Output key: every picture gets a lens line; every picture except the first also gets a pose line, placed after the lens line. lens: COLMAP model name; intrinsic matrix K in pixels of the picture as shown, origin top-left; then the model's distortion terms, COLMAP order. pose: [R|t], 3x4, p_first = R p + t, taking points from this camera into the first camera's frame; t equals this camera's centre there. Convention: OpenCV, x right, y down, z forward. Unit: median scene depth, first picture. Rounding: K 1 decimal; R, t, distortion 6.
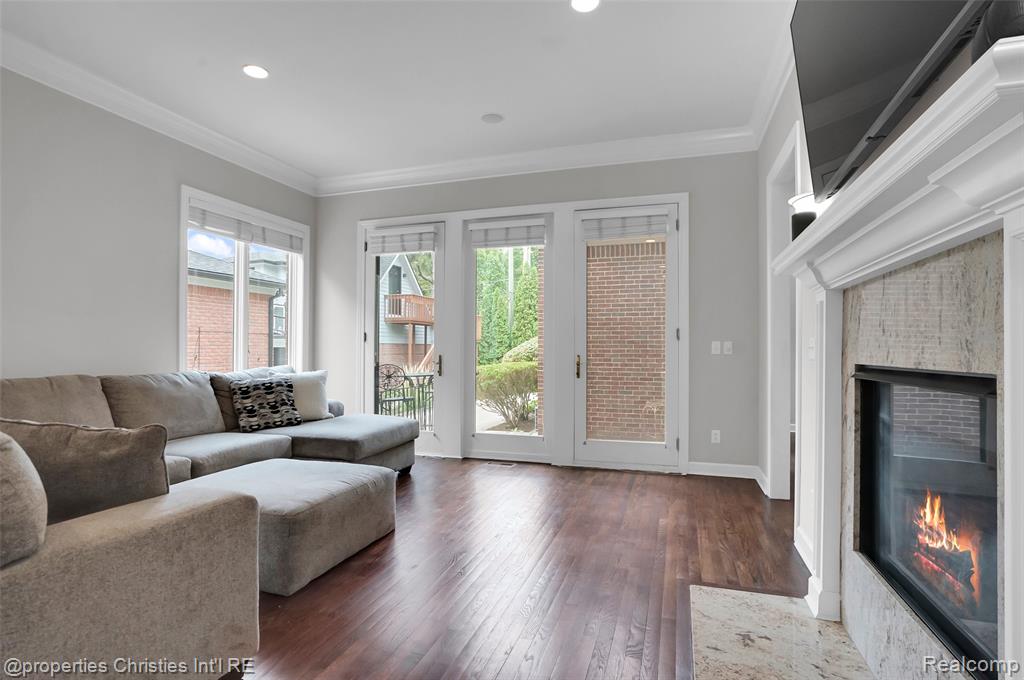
lens RADIAL K [[544.9, 0, 504.8], [0, 544.9, 341.8], [0, 0, 1]] dist [-0.001518, 0.000428]
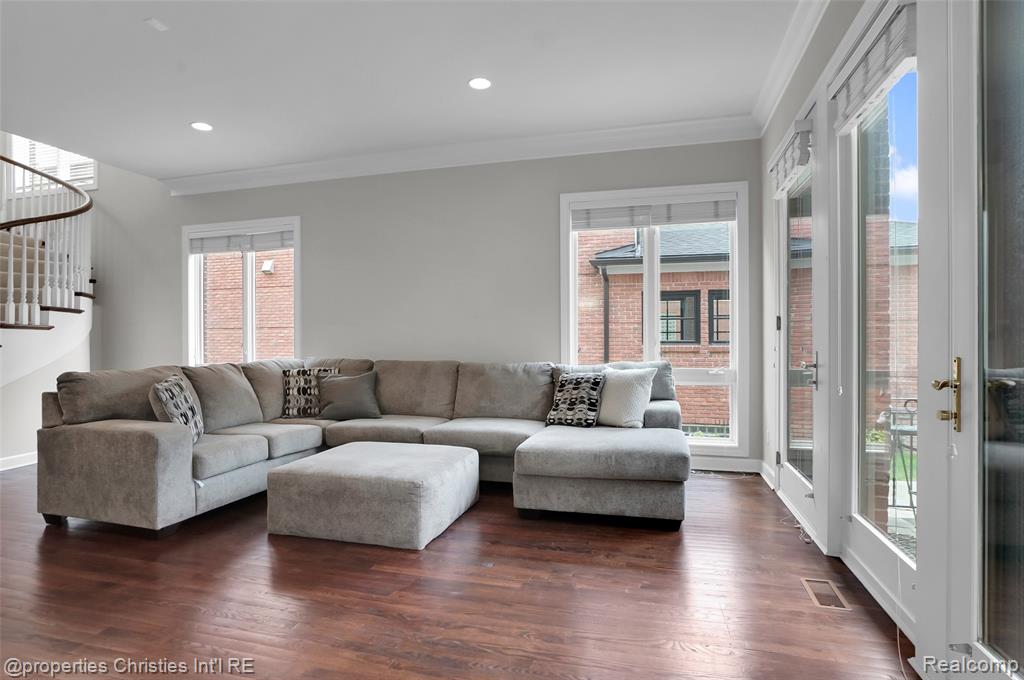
lens RADIAL K [[544.9, 0, 504.8], [0, 544.9, 341.8], [0, 0, 1]] dist [-0.001518, 0.000428]
pose [[0.042749, -0.000118, -0.999086, 0.458549], [0.015081, 0.999886, 0.000527, 0.008562], [0.998972, -0.015090, 0.042746, 0.745881]]
